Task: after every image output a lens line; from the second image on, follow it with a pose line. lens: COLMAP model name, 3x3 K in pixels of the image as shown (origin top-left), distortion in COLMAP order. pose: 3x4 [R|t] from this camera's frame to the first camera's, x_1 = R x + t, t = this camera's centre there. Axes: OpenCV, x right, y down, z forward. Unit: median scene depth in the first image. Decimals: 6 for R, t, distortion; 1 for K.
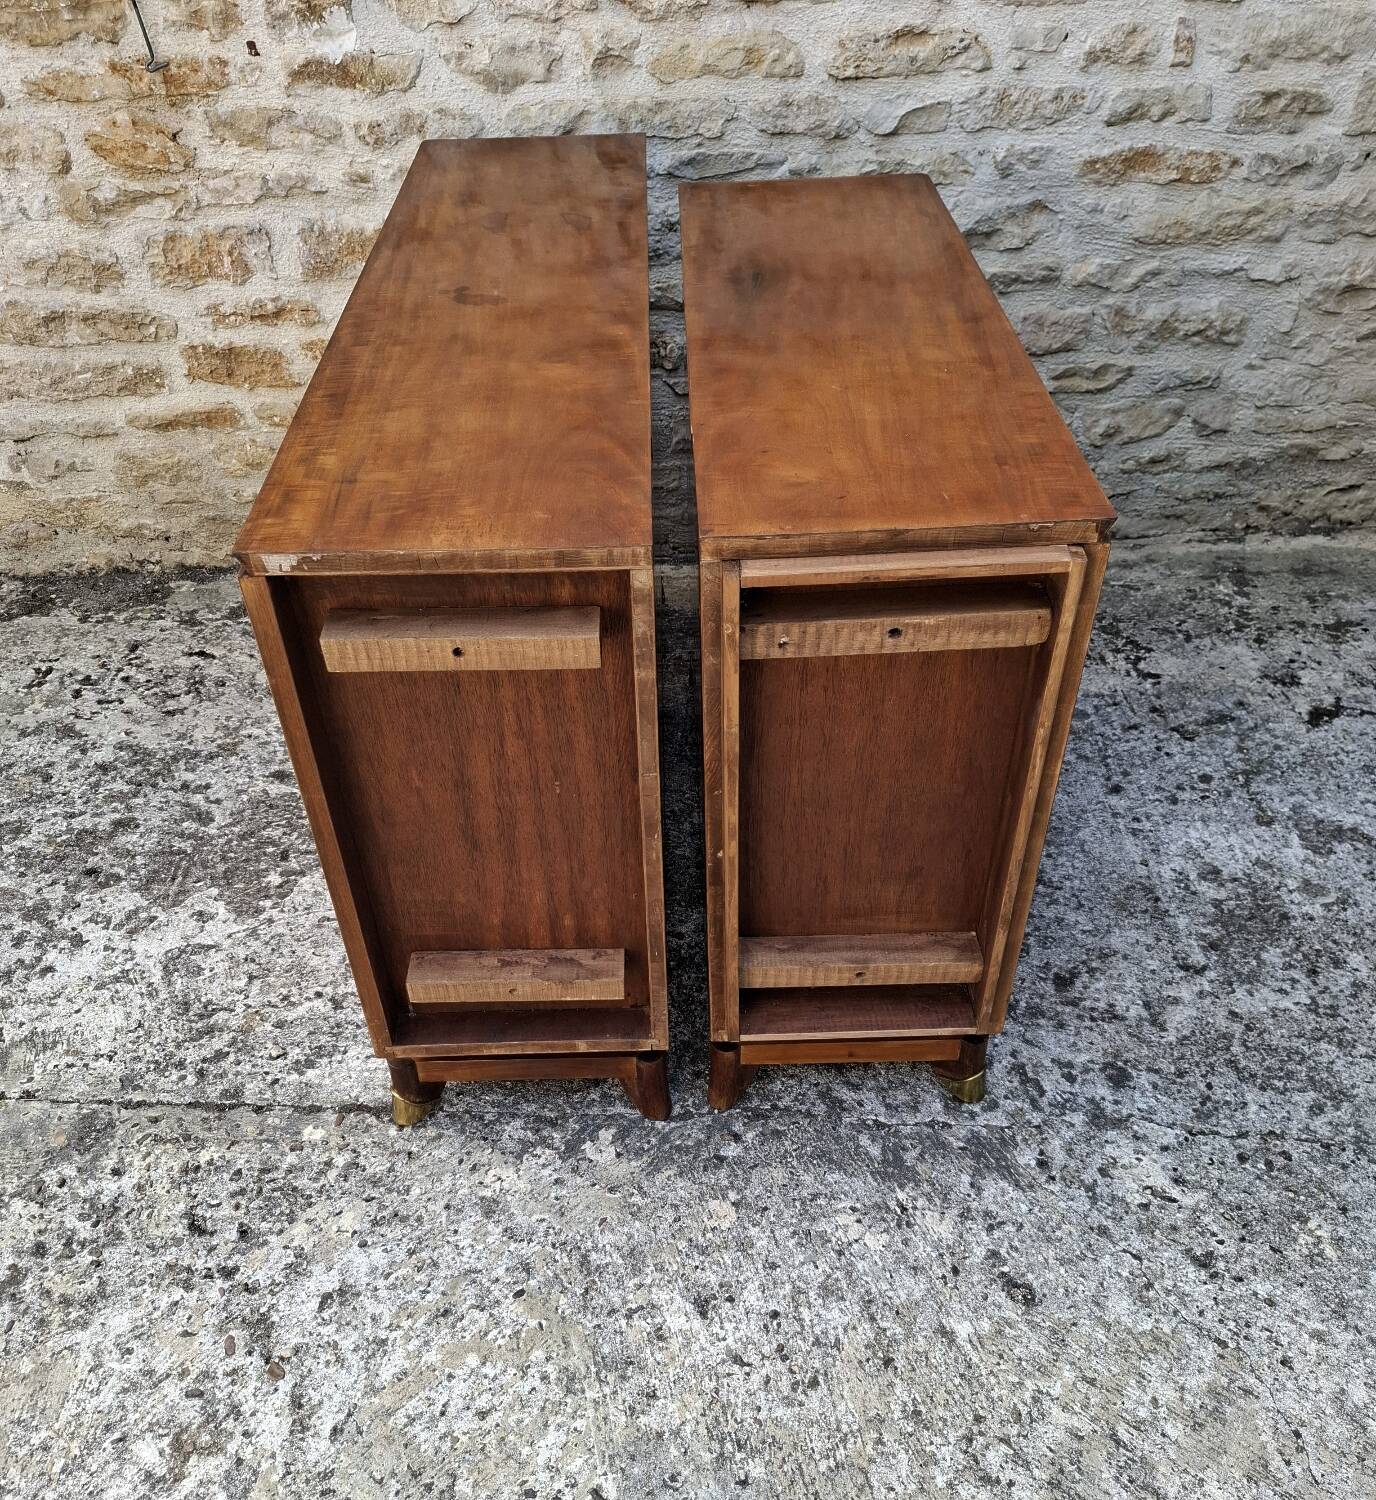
lens RADIAL K [[1280.8, 0, 677.5], [0, 1280.8, 885.6], [0, 0, 1]] dist [0.076574, -0.077679]
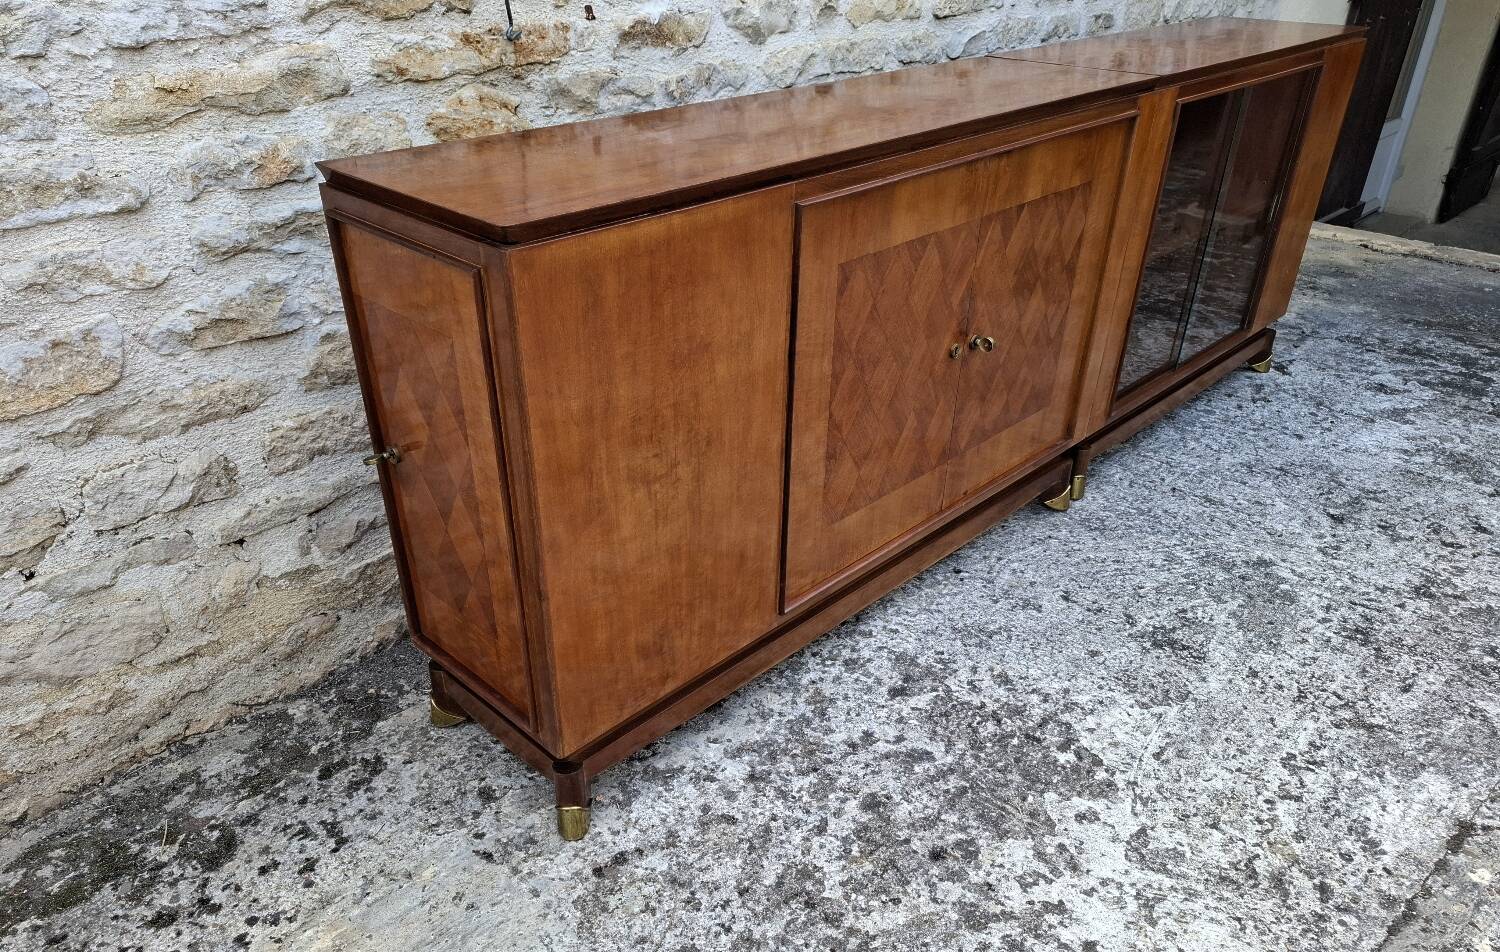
lens RADIAL K [[1042.7, 0, 737.4], [0, 1042.7, 564.8], [0, 0, 1]] dist [0.078737, -0.083329]
pose [[0.701409, -0.359949, 0.615193, -0.911310], [0.470898, 0.881941, -0.020869, -0.228440], [-0.535052, 0.304331, 0.788100, 0.476439]]
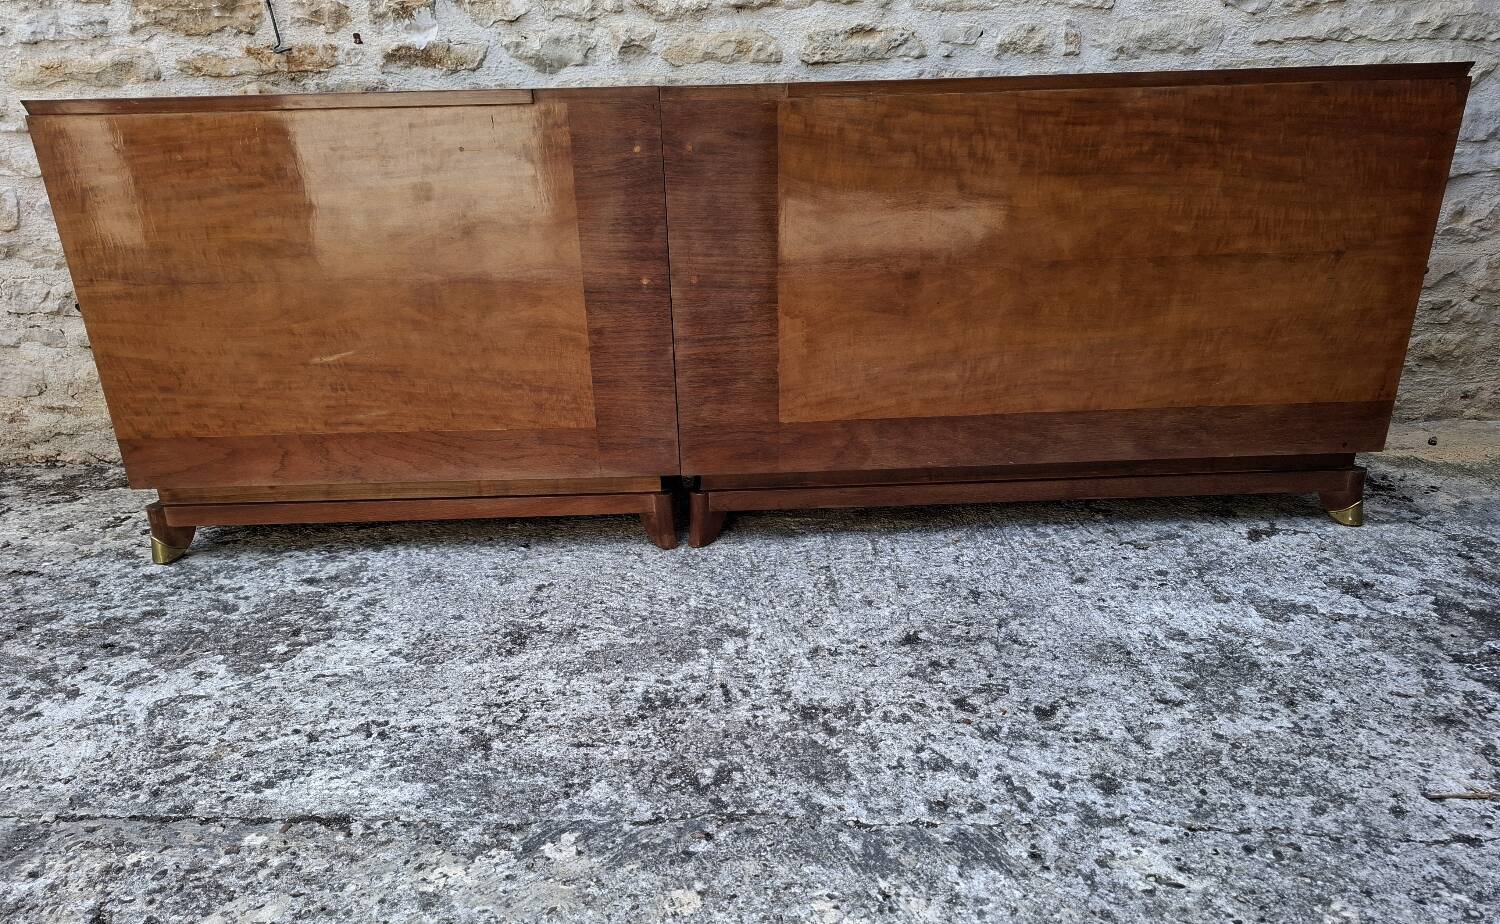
lens RADIAL K [[1040.9, 0, 740.4], [0, 1040.9, 565.8], [0, 0, 1]] dist [0.073675, -0.081195]
pose [[0.999989, -0.000625, 0.004547, 0.053485], [0.002037, 0.948180, -0.317726, 0.202591], [-0.004113, 0.317732, 0.948172, 0.173371]]
